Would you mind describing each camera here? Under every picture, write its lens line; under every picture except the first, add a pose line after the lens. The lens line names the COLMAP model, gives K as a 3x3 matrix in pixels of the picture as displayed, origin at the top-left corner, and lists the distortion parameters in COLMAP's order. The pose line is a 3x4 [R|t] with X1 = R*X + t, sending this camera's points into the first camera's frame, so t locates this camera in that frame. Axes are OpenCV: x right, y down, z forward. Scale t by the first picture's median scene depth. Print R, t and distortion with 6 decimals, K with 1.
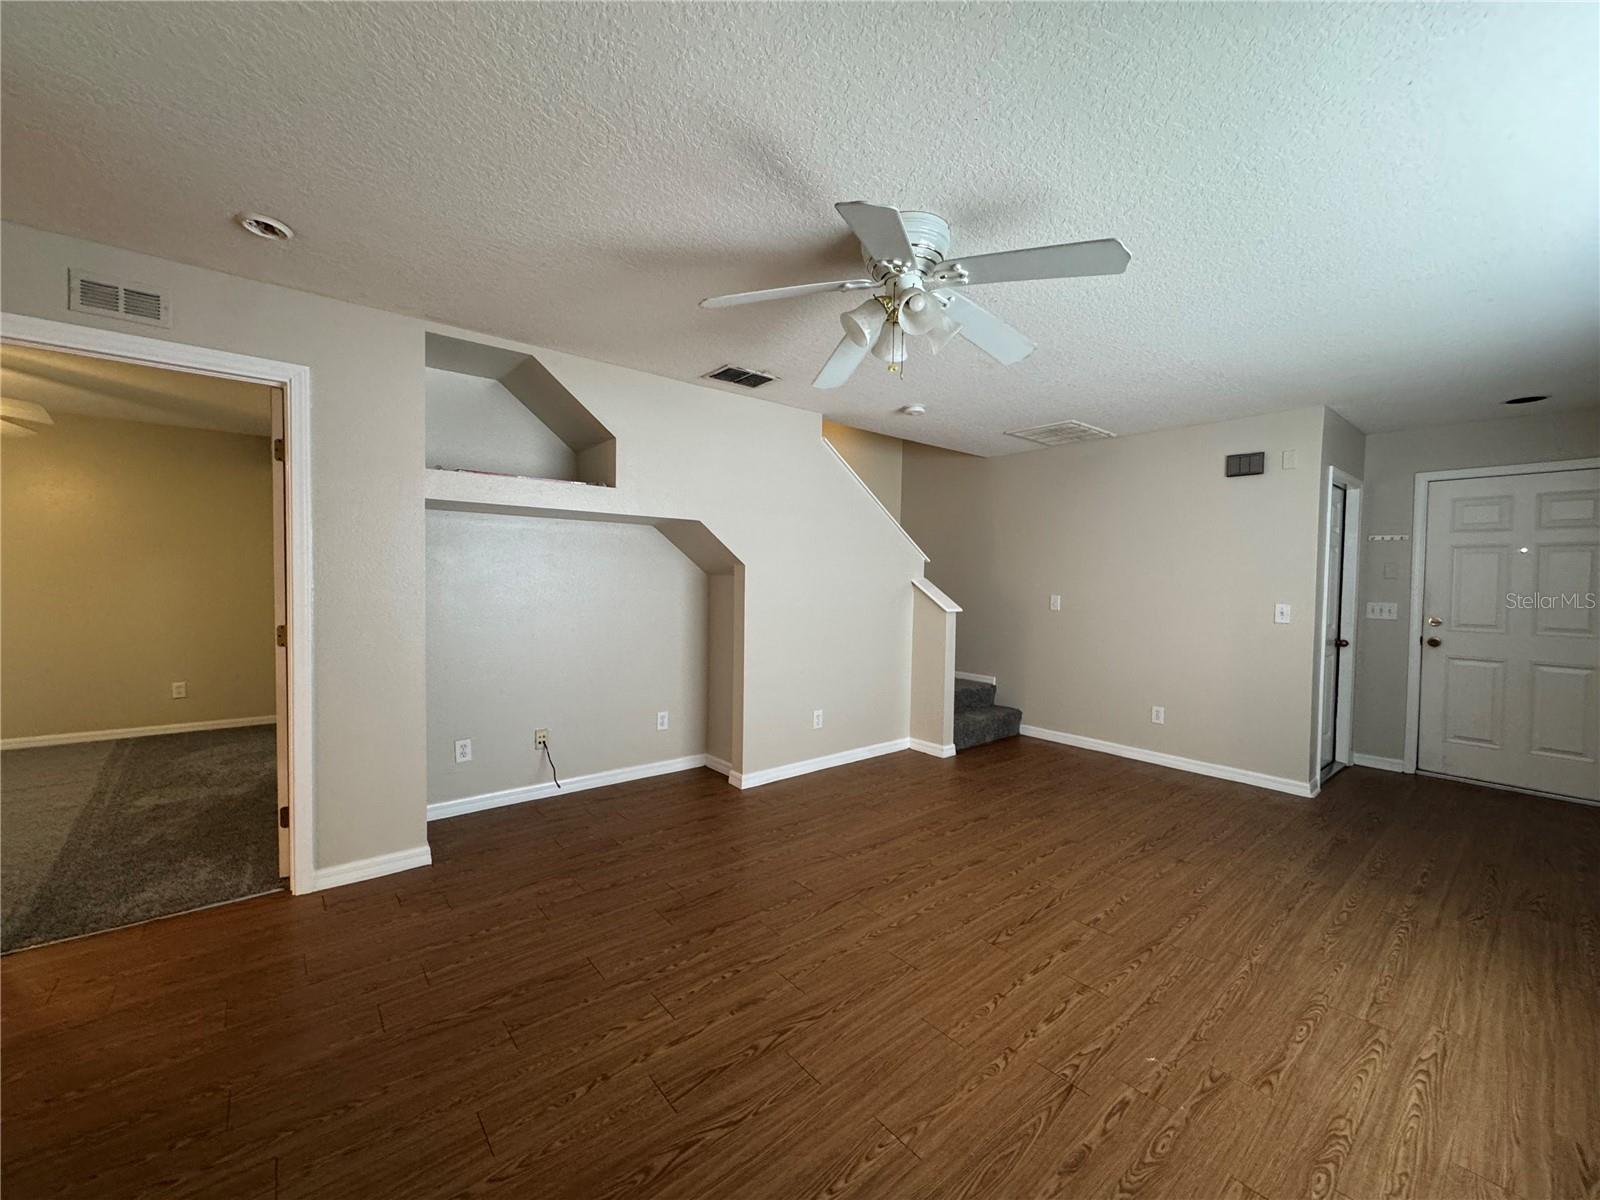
lens RADIAL K [[641.8, 0, 803.3], [0, 641.8, 600.0], [0, 0, 1]] dist [-0.007892, 0.000438]
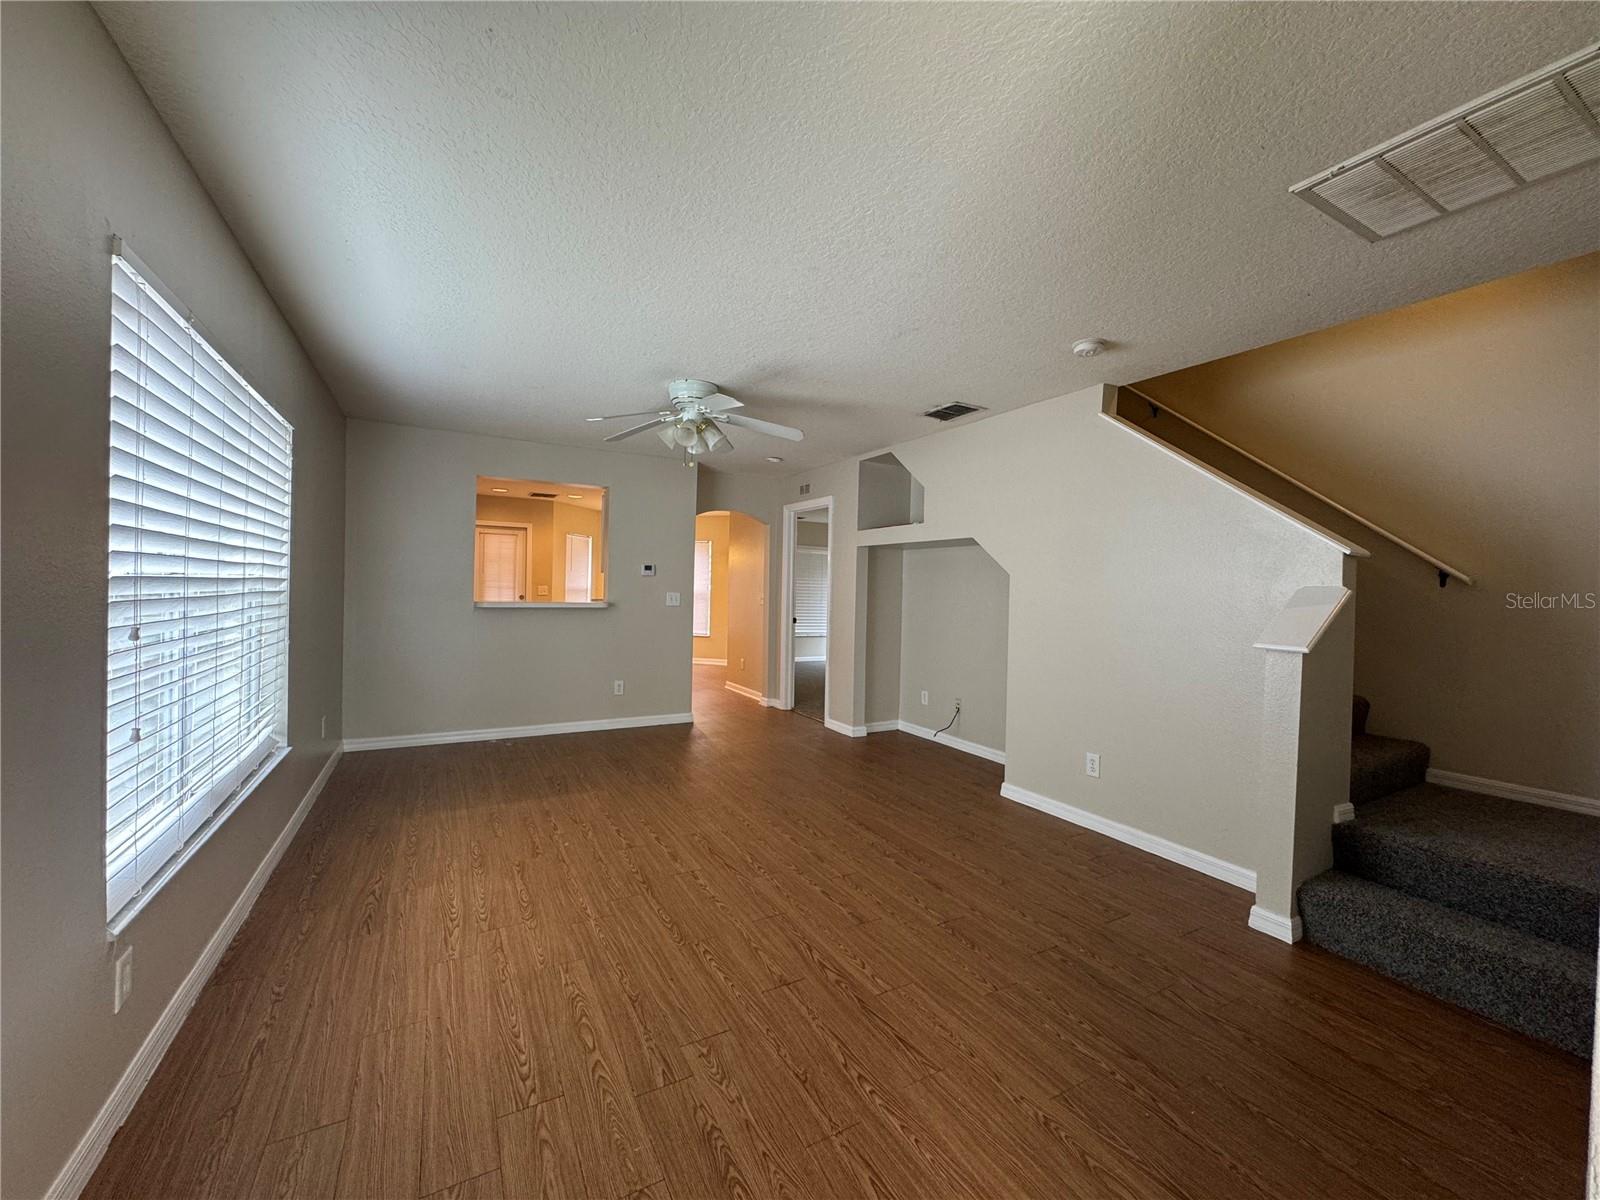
lens RADIAL K [[641.8, 0, 795.7], [0, 641.8, 606.0], [0, 0, 1]] dist [-0.007892, 0.000438]
pose [[-0.196356, 0.008600, -0.980495, 1.281489], [-0.058657, 0.998068, 0.020501, -0.008445], [0.978777, 0.061538, -0.195473, 1.145090]]
